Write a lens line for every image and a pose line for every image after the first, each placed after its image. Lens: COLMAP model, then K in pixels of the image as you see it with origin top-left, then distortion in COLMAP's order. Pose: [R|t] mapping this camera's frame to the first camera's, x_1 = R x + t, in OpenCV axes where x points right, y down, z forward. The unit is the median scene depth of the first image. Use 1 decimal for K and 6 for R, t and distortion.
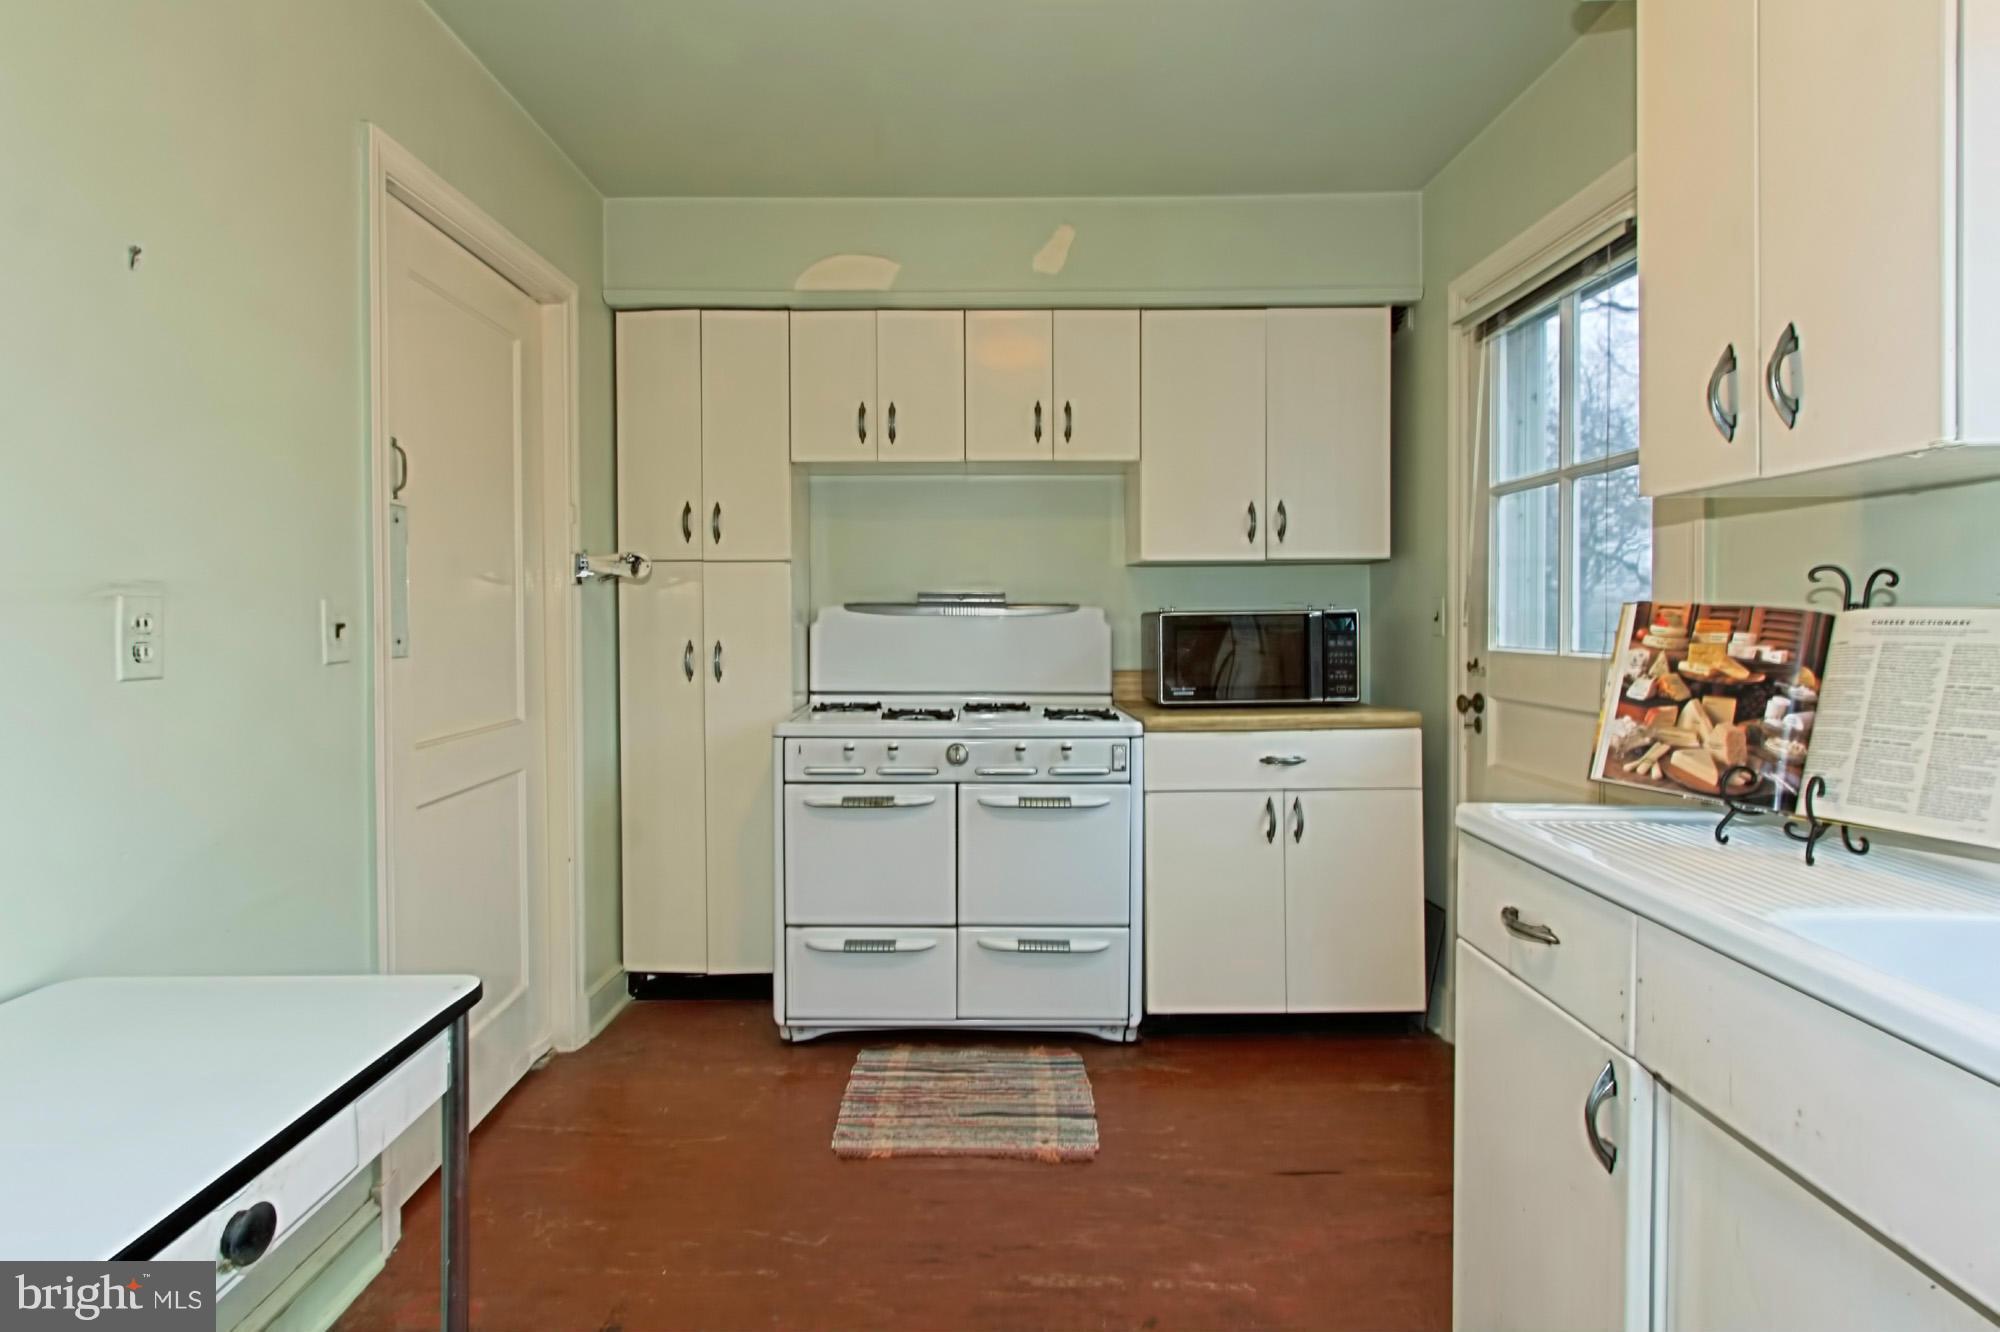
lens RADIAL K [[966.9, 0, 1019.4], [0, 966.9, 626.9], [0, 0, 1]] dist [-0.000995, 0.000504]
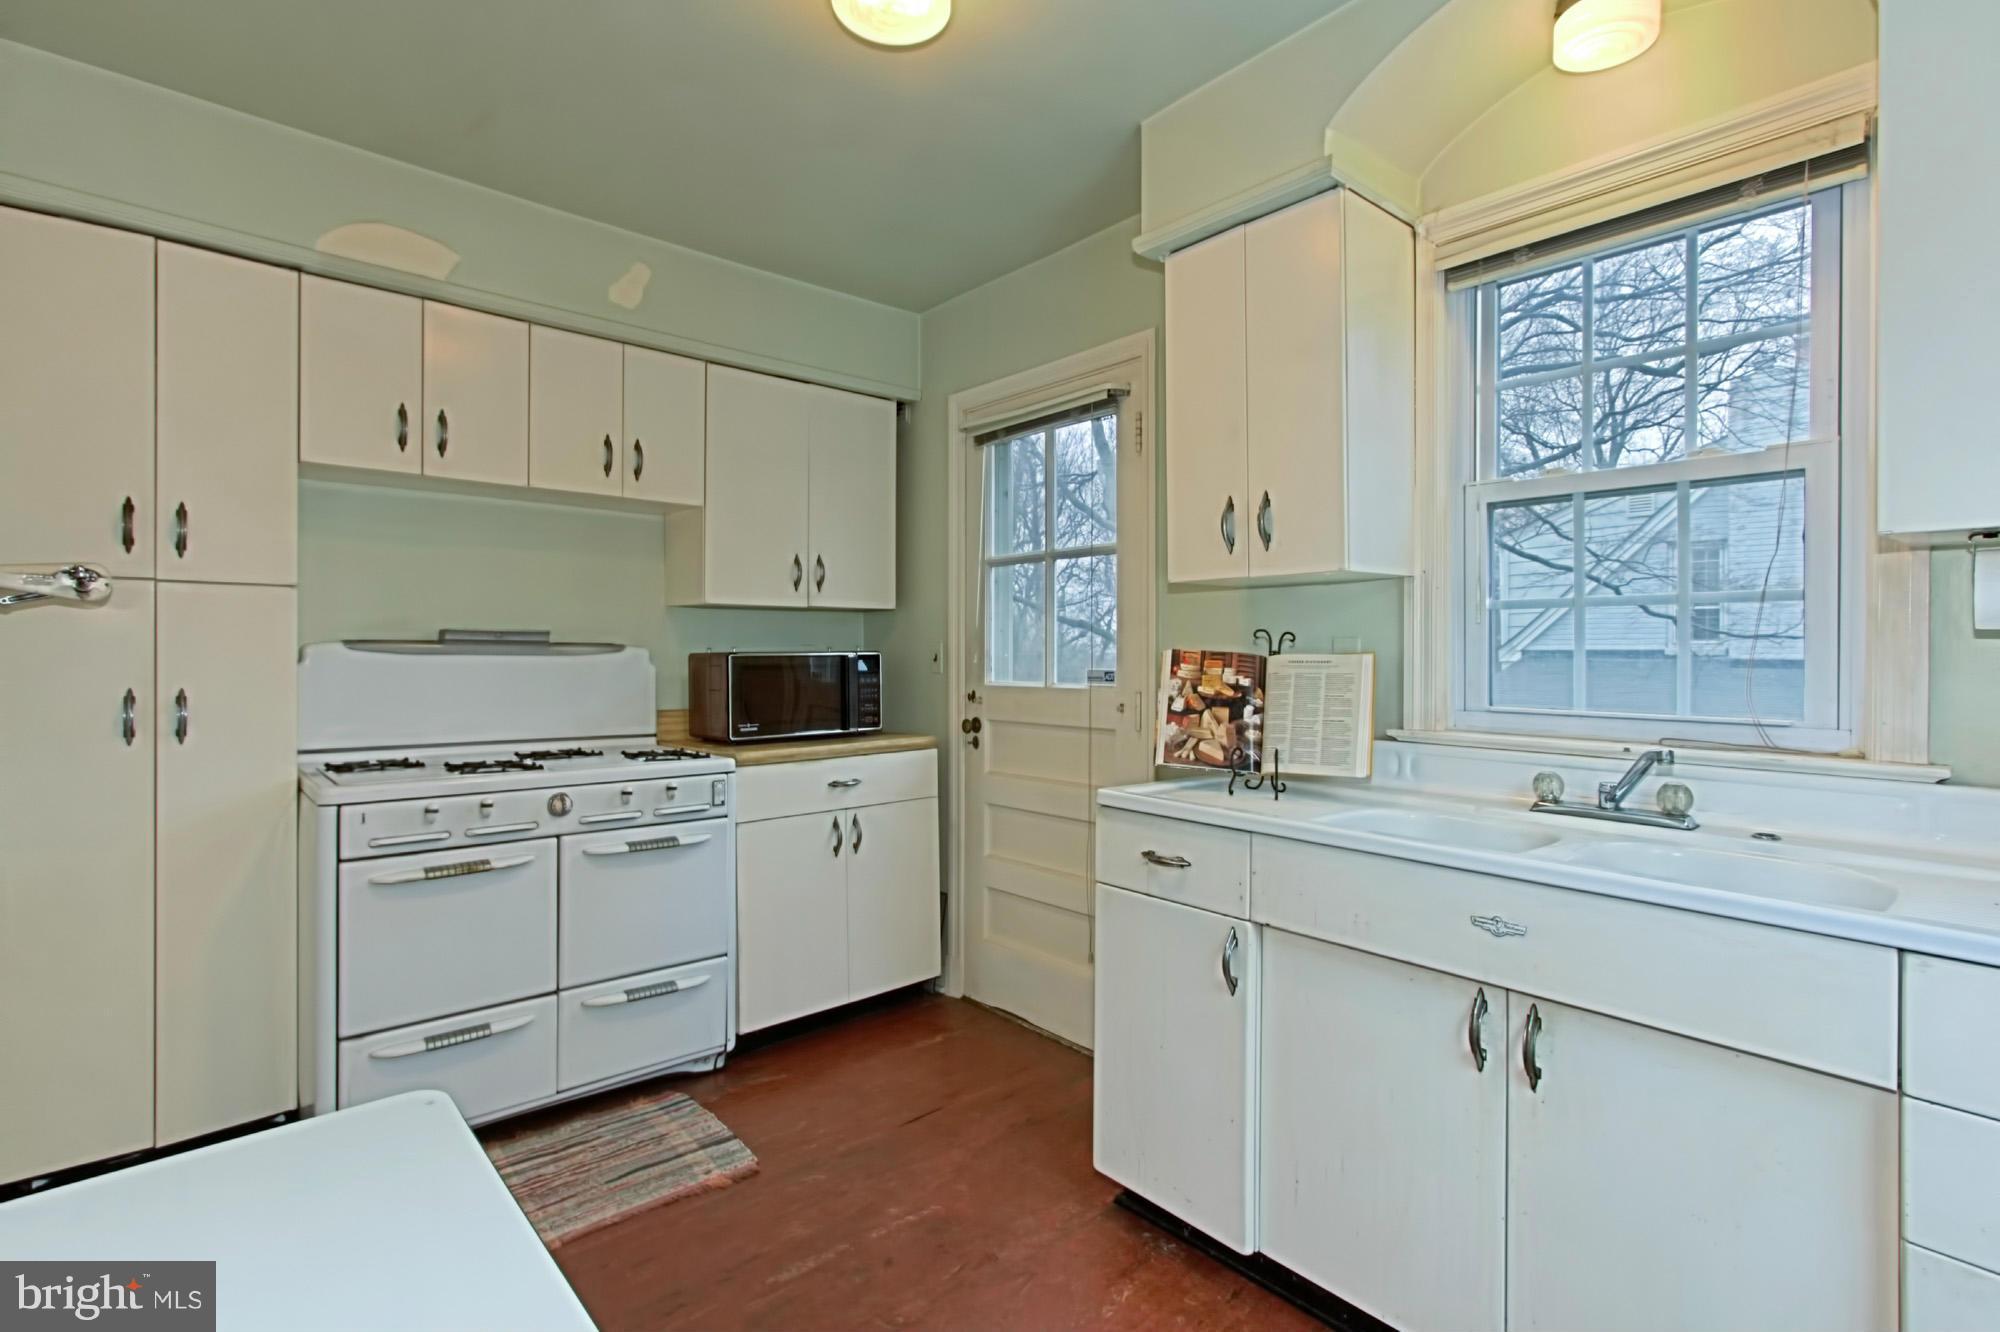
lens RADIAL K [[927.8, 0, 1070.9], [0, 927.8, 645.5], [0, 0, 1]] dist [-0.002393, -0.000074]
pose [[0.723774, 0.012382, 0.689926, -0.330606], [0.004421, 0.999735, -0.022580, 0.001109], [-0.690023, 0.019393, 0.723528, 0.016380]]
